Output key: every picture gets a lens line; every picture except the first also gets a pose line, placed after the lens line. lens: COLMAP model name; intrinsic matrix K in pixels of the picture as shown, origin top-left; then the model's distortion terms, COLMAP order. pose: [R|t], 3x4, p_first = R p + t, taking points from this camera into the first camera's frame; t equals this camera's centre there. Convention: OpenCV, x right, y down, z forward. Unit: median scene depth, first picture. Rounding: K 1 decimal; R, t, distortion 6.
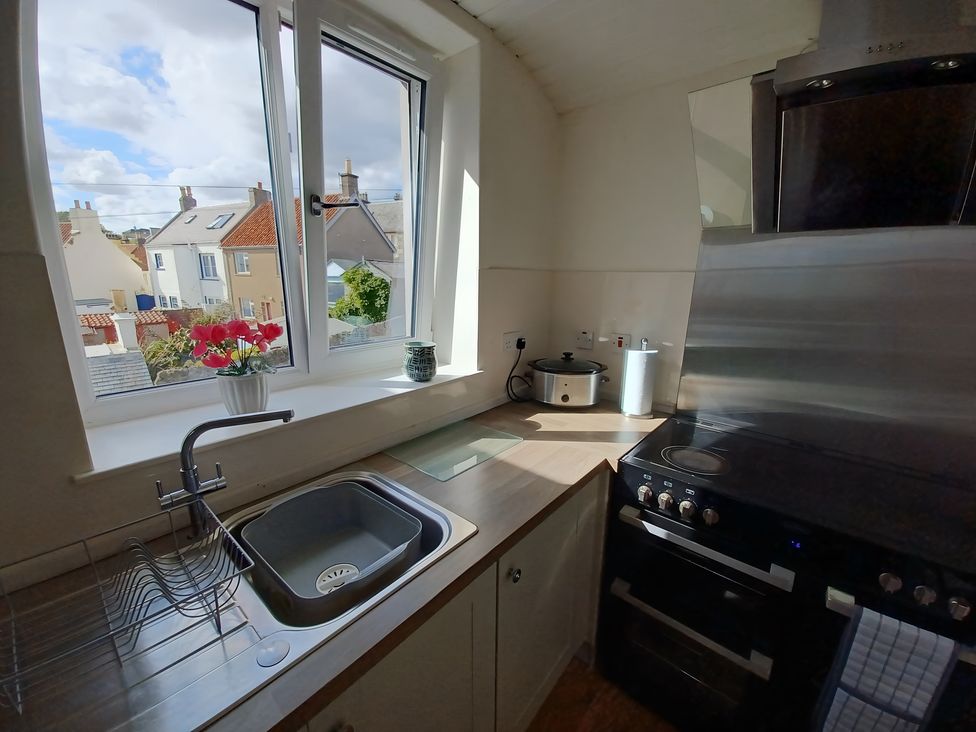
lens RADIAL K [[389.8, 0, 485.0], [0, 389.8, 364.9], [0, 0, 1]] dist [0.023430, -0.018758]
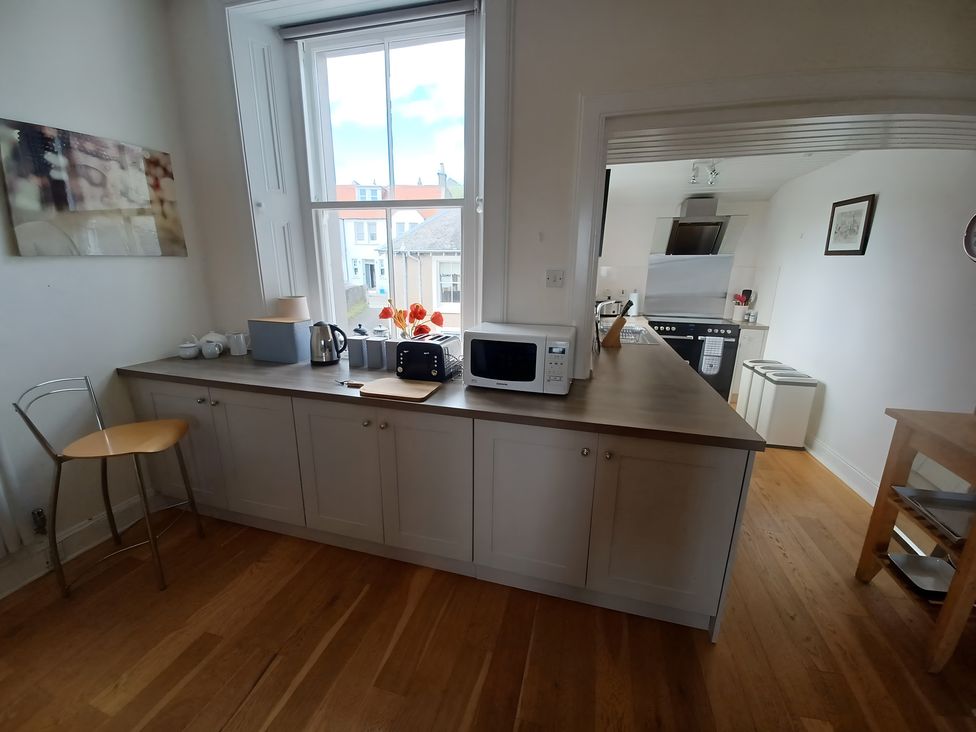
lens RADIAL K [[392.2, 0, 488.0], [0, 392.2, 366.0], [0, 0, 1]] dist [0.024139, -0.017797]
pose [[0.907724, -0.102670, 0.406812, -2.918921], [0.088641, 0.994640, 0.053239, 0.396115], [-0.410097, -0.012266, 0.911959, -1.961708]]
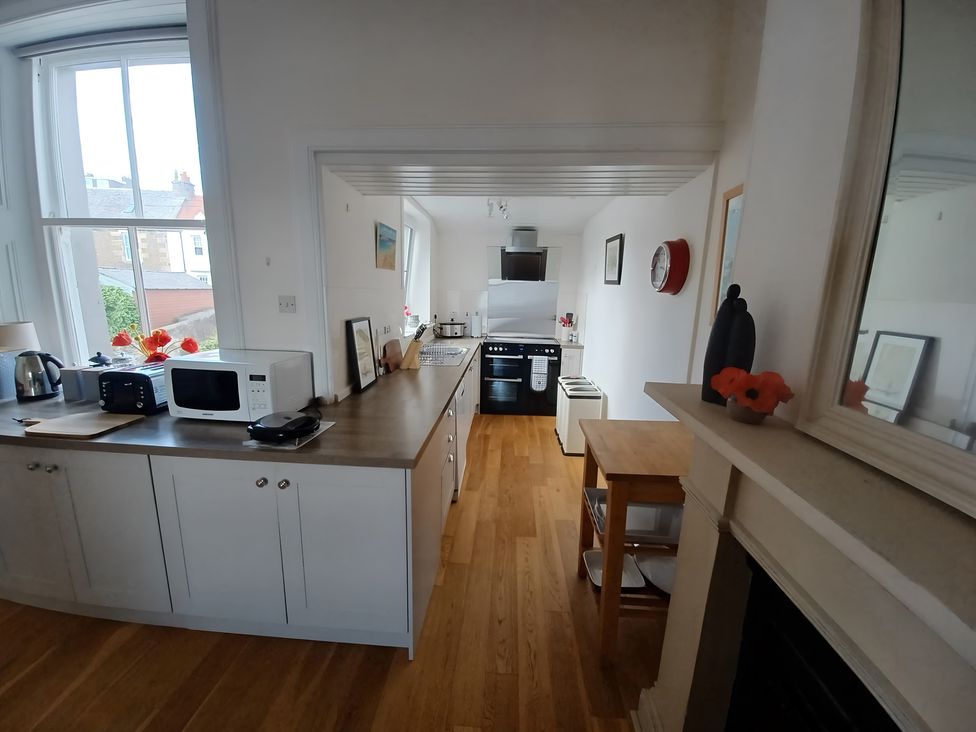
lens RADIAL K [[389.8, 0, 485.0], [0, 389.8, 364.9], [0, 0, 1]] dist [0.023430, -0.018758]
pose [[0.808266, -0.102611, 0.579808, -2.177550], [0.111857, 0.993525, 0.019896, 0.462460], [-0.578095, 0.048774, 0.814510, -2.409778]]
